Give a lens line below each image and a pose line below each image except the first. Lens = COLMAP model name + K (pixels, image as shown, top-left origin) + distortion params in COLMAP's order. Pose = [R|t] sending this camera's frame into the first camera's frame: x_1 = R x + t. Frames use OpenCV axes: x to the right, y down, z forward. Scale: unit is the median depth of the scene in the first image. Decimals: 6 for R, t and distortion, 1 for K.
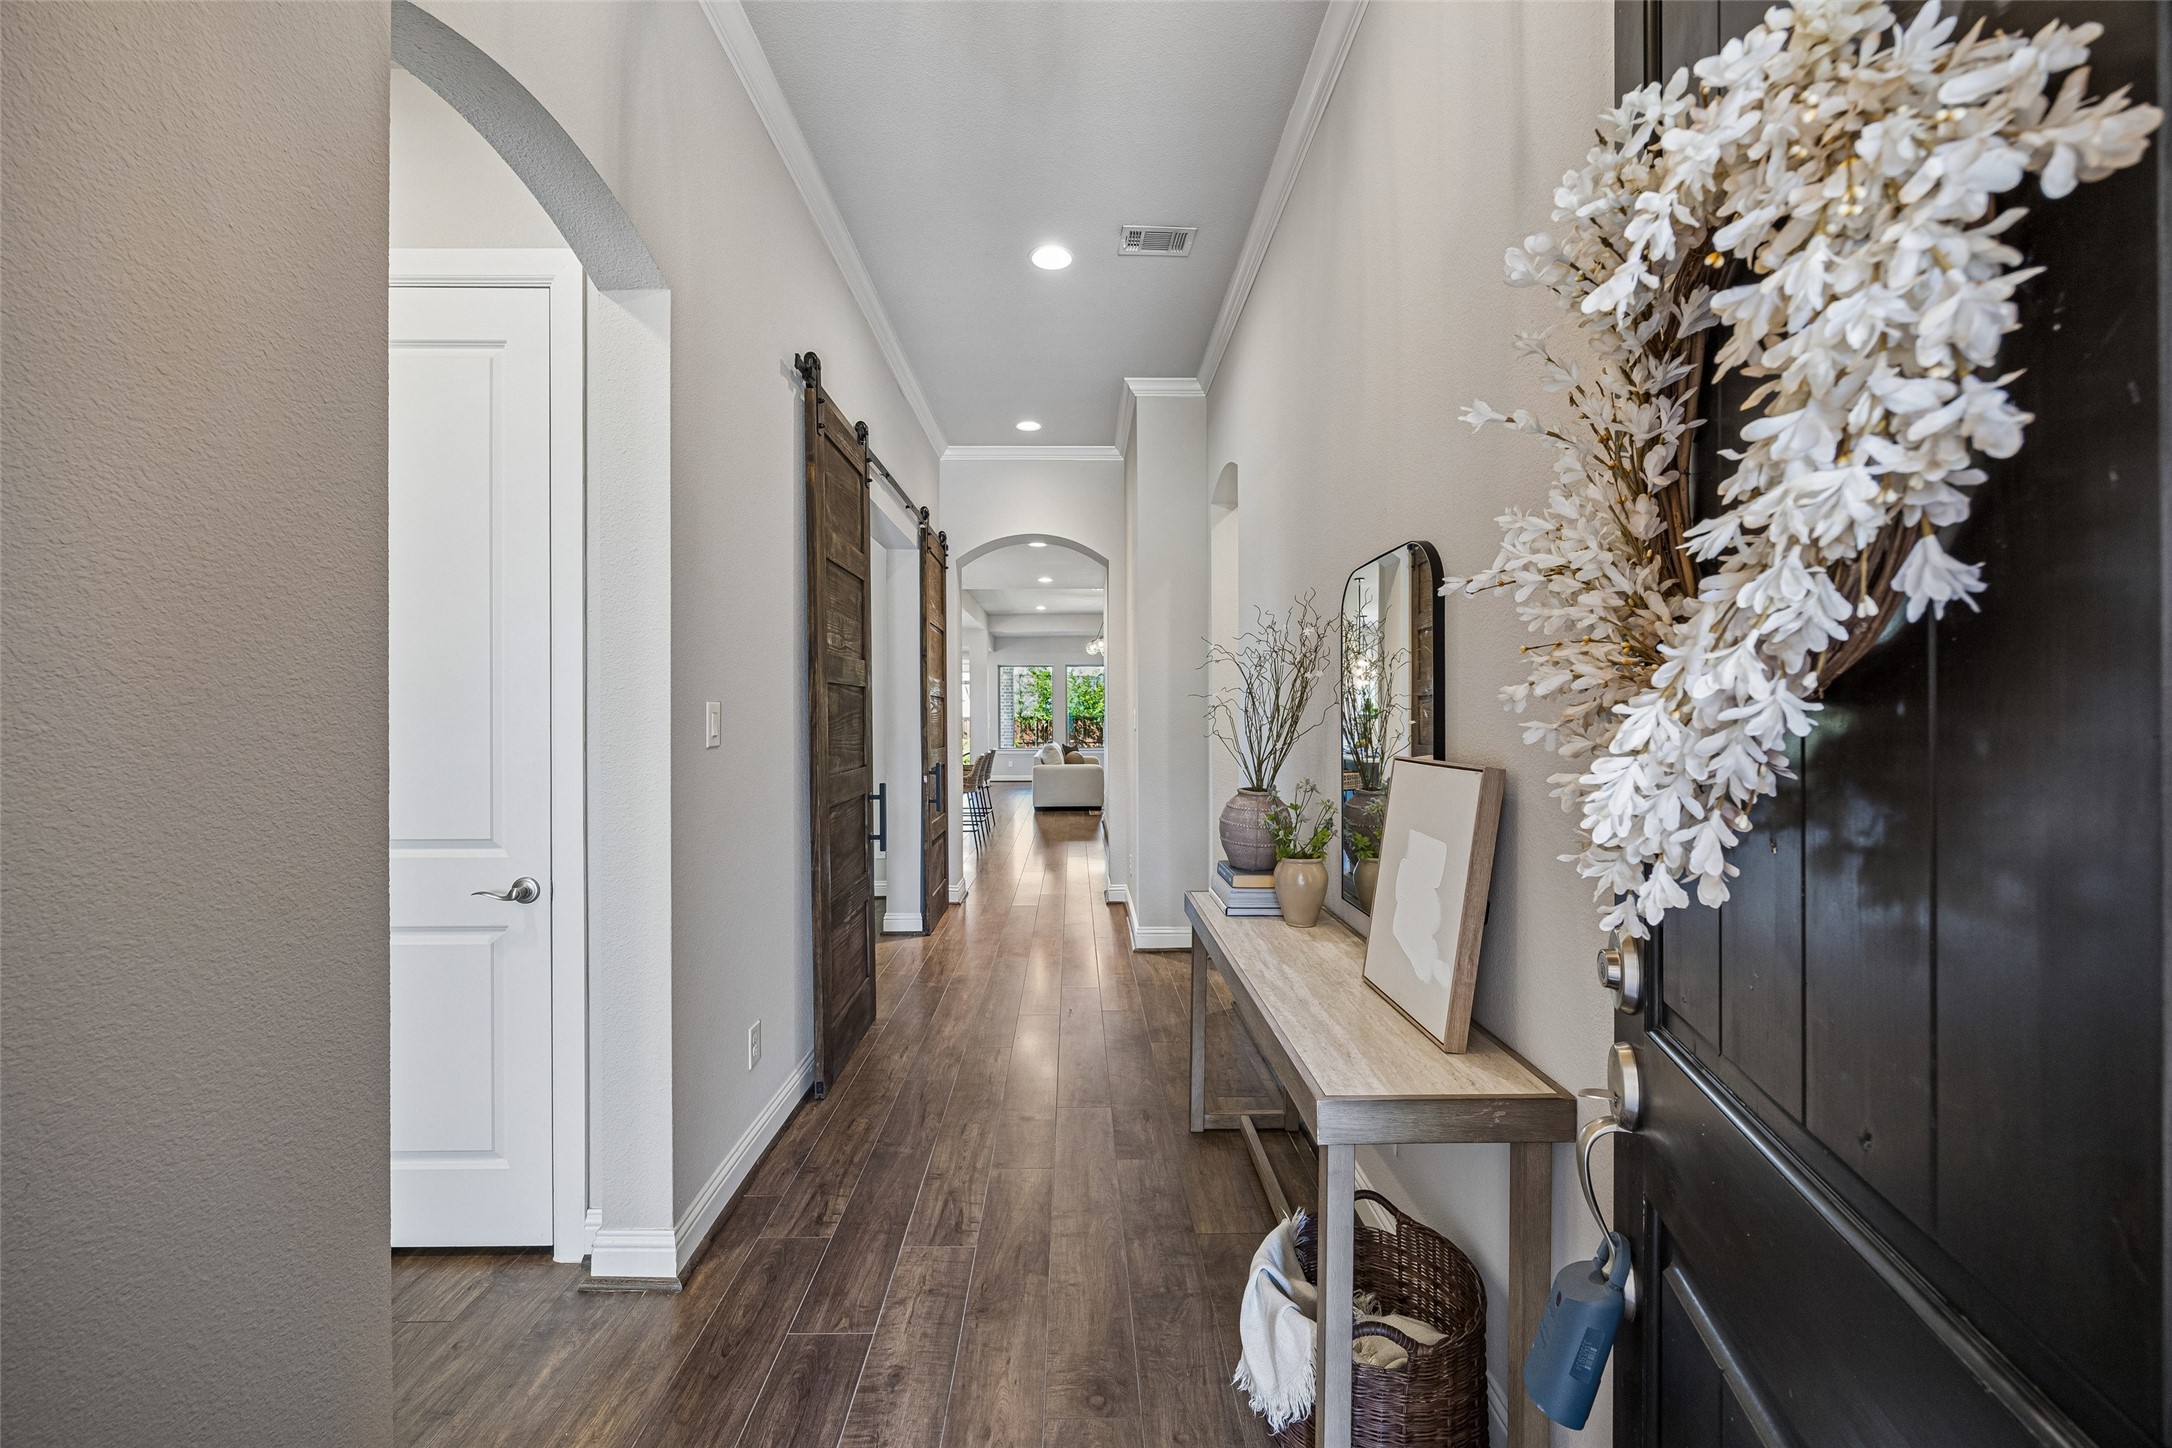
lens RADIAL K [[836.0, 0, 1084.2], [0, 836.0, 715.9], [0, 0, 1]] dist [0.003705, 0.000235]
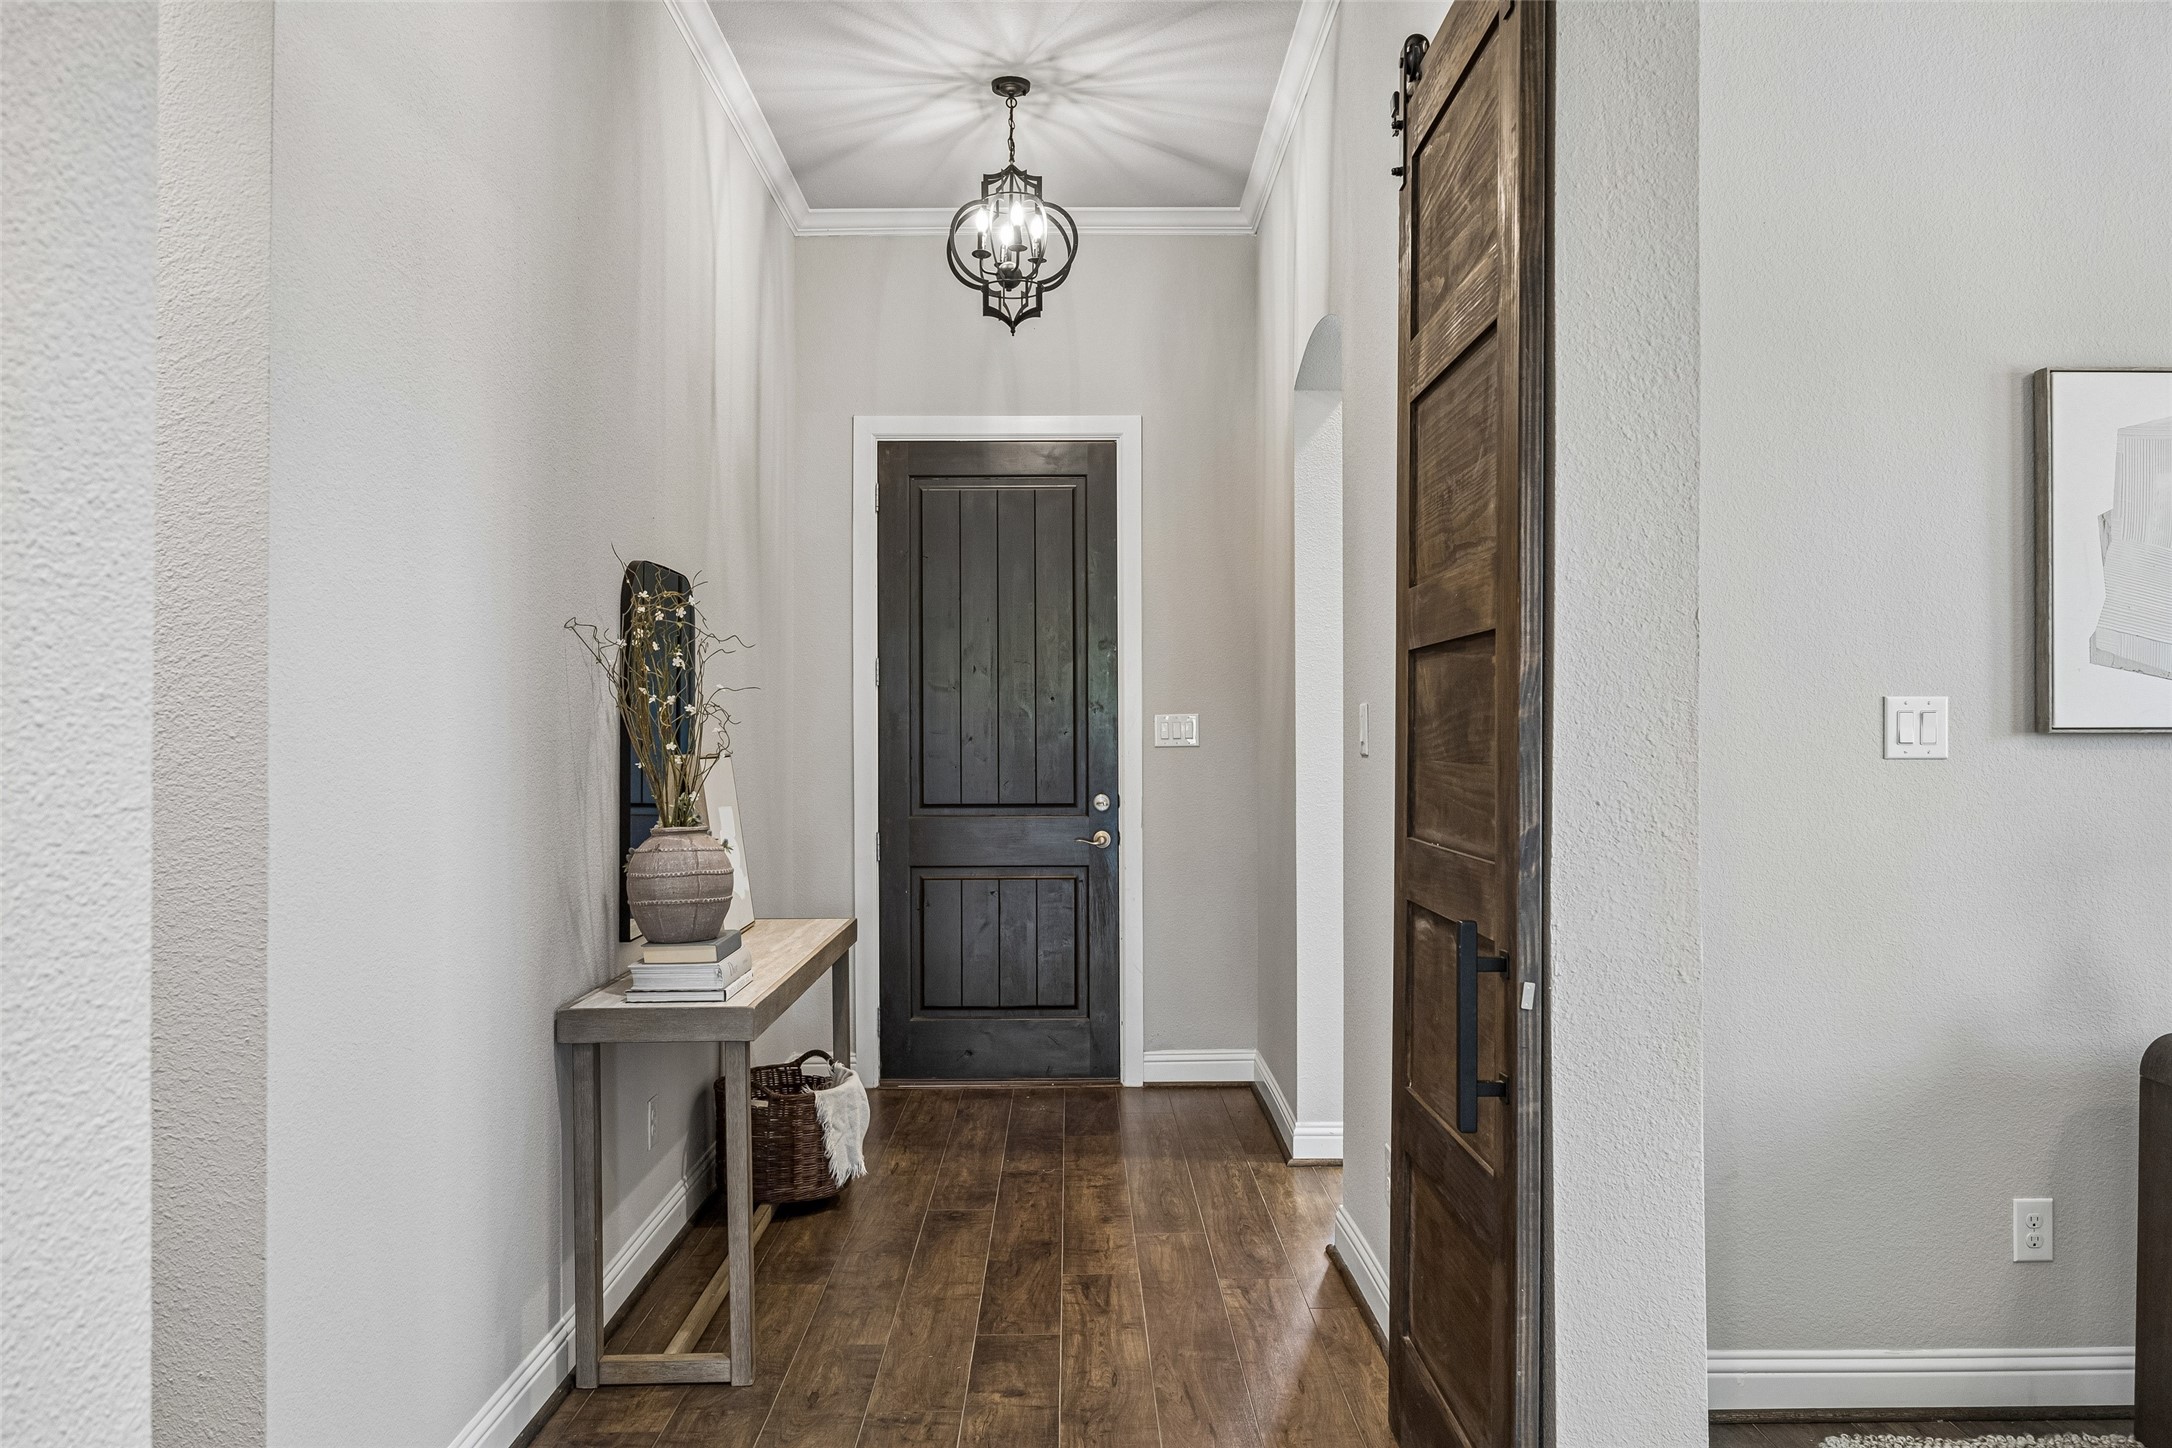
lens RADIAL K [[1457.1, 0, 1087.1], [0, 1457.1, 724.5], [0, 0, 1]] dist [0.000894, 0.001737]
pose [[-0.999999, -0.000517, -0.001450, -0.156042], [-0.000521, 0.999997, 0.002539, -0.000990], [0.001449, 0.002540, -0.999996, 2.692787]]
